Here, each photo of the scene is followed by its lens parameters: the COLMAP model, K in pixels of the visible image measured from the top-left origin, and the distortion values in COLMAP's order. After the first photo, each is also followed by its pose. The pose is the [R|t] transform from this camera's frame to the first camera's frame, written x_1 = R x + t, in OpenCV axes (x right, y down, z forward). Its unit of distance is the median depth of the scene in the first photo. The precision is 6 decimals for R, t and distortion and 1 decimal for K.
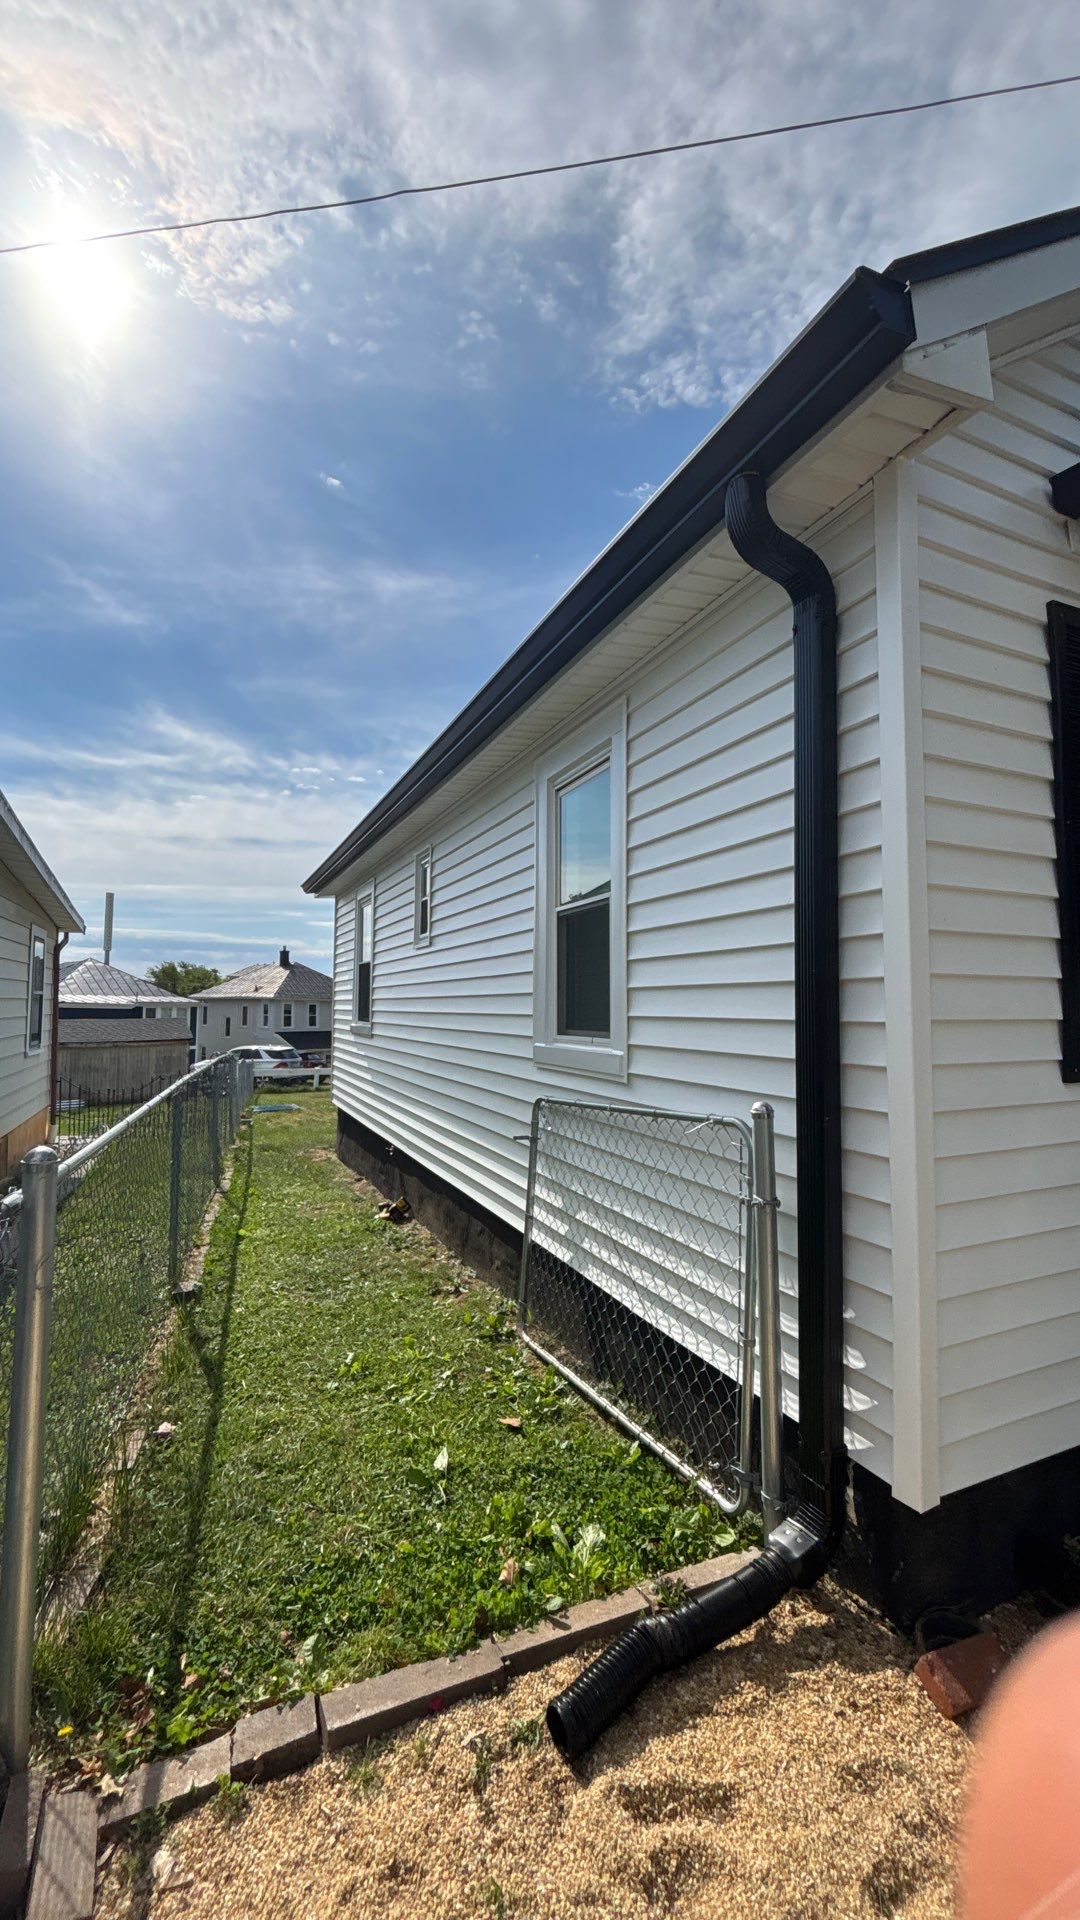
lens RADIAL K [[782.6, 0, 540.0], [0, 782.6, 960.0], [0, 0, 1]] dist [-0.001501, 0.000103]
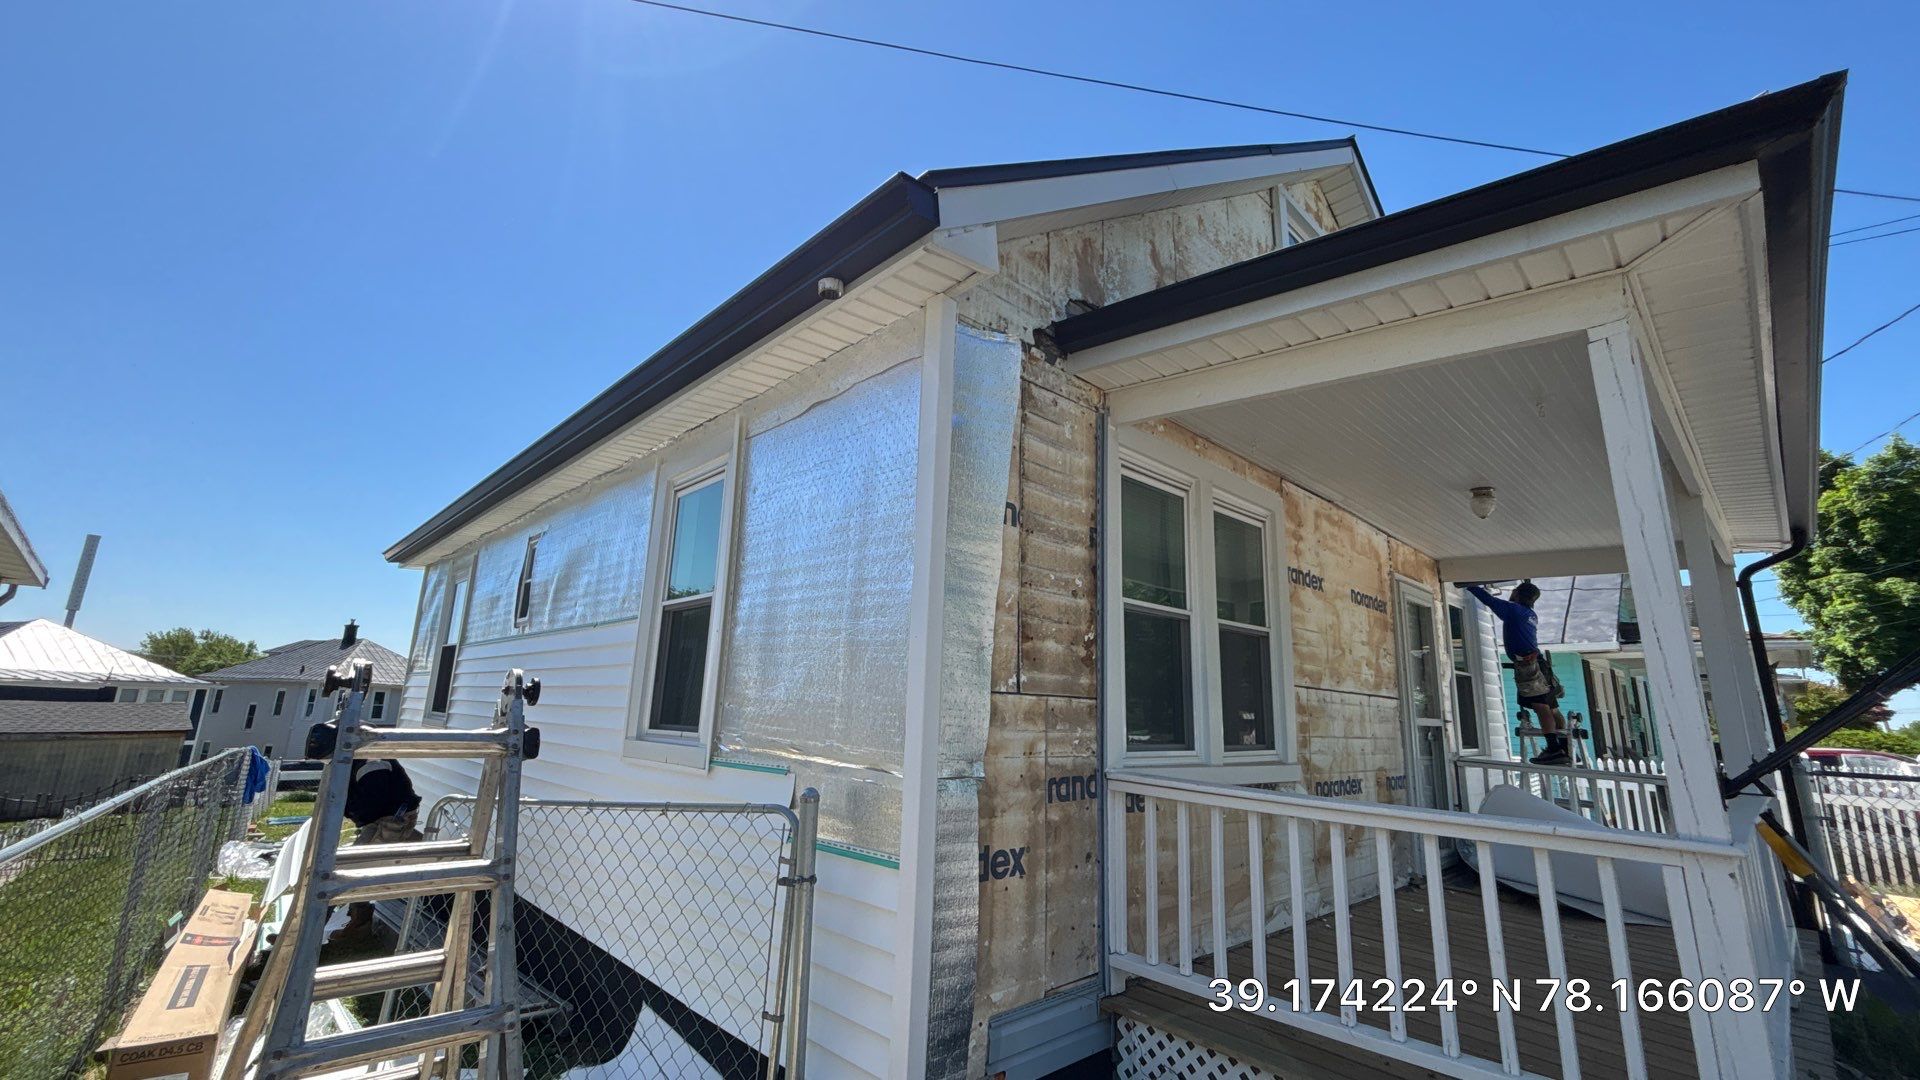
lens RADIAL K [[782.6, 0, 963.9], [0, 782.6, 533.8], [0, 0, 1]] dist [-0.001501, 0.000103]
pose [[0.939819, 0.102701, 0.325873, 0.042566], [-0.049416, 0.984585, -0.167784, -0.000605], [-0.338081, 0.141583, 0.930406, -0.100819]]
